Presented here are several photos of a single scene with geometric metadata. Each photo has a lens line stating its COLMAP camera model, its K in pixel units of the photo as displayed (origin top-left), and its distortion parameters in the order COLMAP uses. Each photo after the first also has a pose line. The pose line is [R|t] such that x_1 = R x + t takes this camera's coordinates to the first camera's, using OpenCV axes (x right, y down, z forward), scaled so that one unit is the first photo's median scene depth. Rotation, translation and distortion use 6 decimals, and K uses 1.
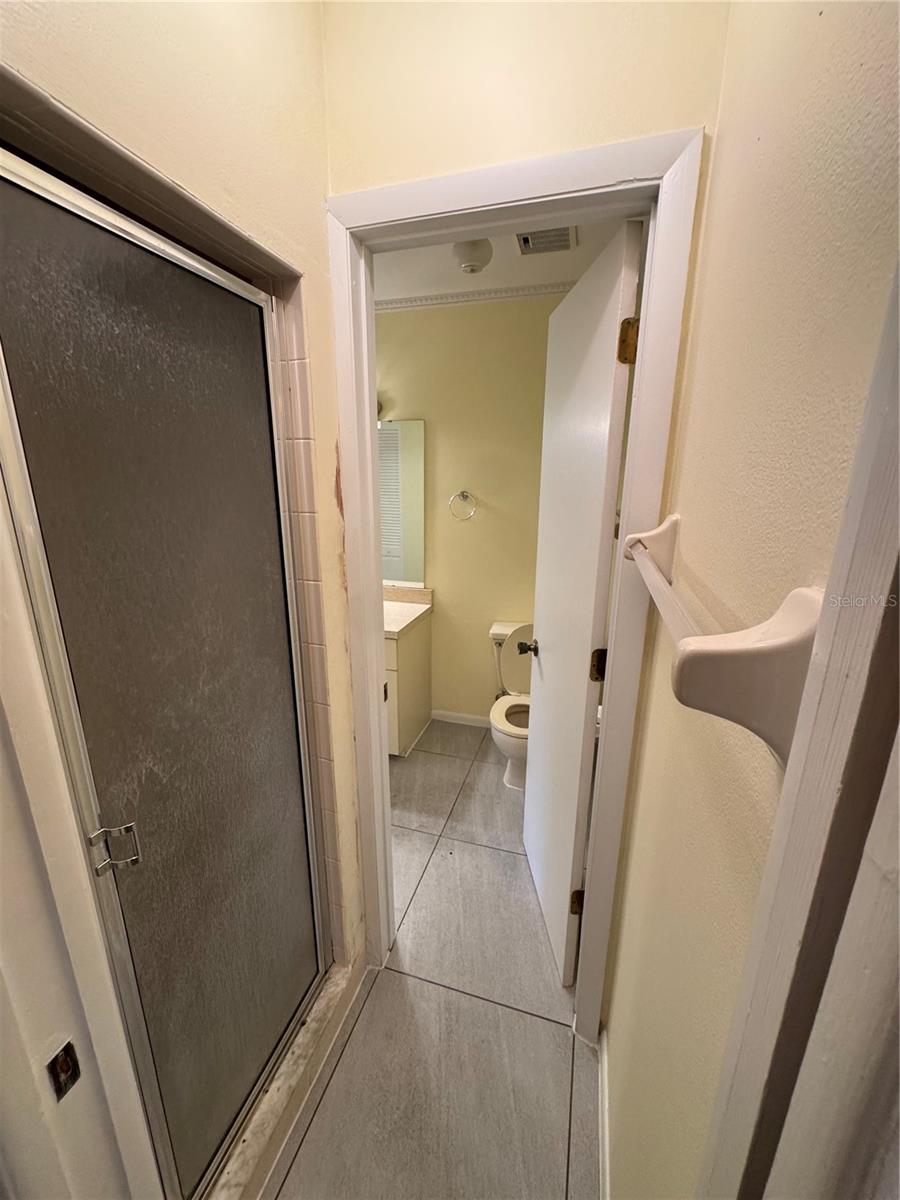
lens RADIAL K [[480.3, 0, 450.0], [0, 480.3, 600.0], [0, 0, 1]] dist [-0.000825, 0.000006]
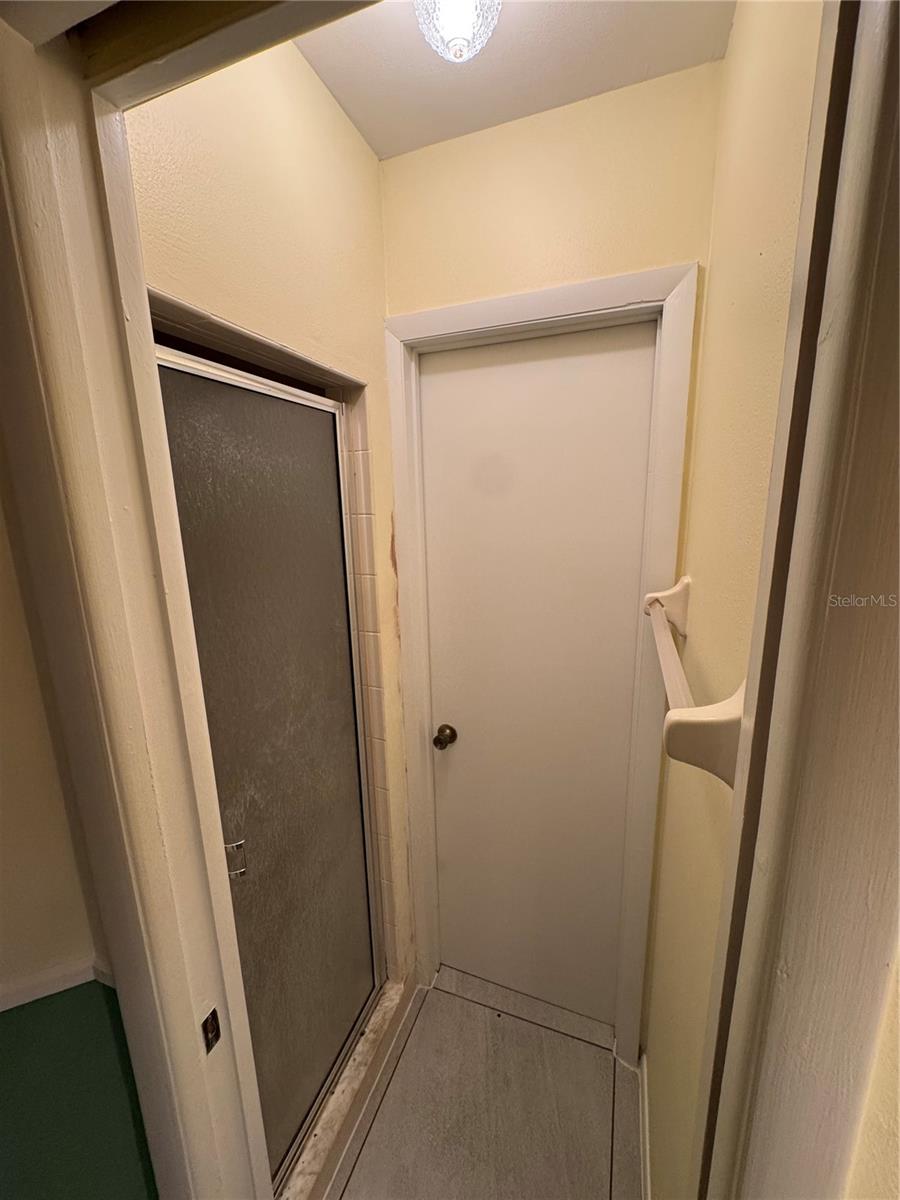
lens RADIAL K [[480.3, 0, 450.0], [0, 480.3, 600.0], [0, 0, 1]] dist [-0.000825, 0.000006]
pose [[0.997644, -0.014879, -0.066966, -0.021064], [0.011422, 0.998597, -0.051709, -0.059349], [0.067642, 0.050822, 0.996414, -0.157505]]
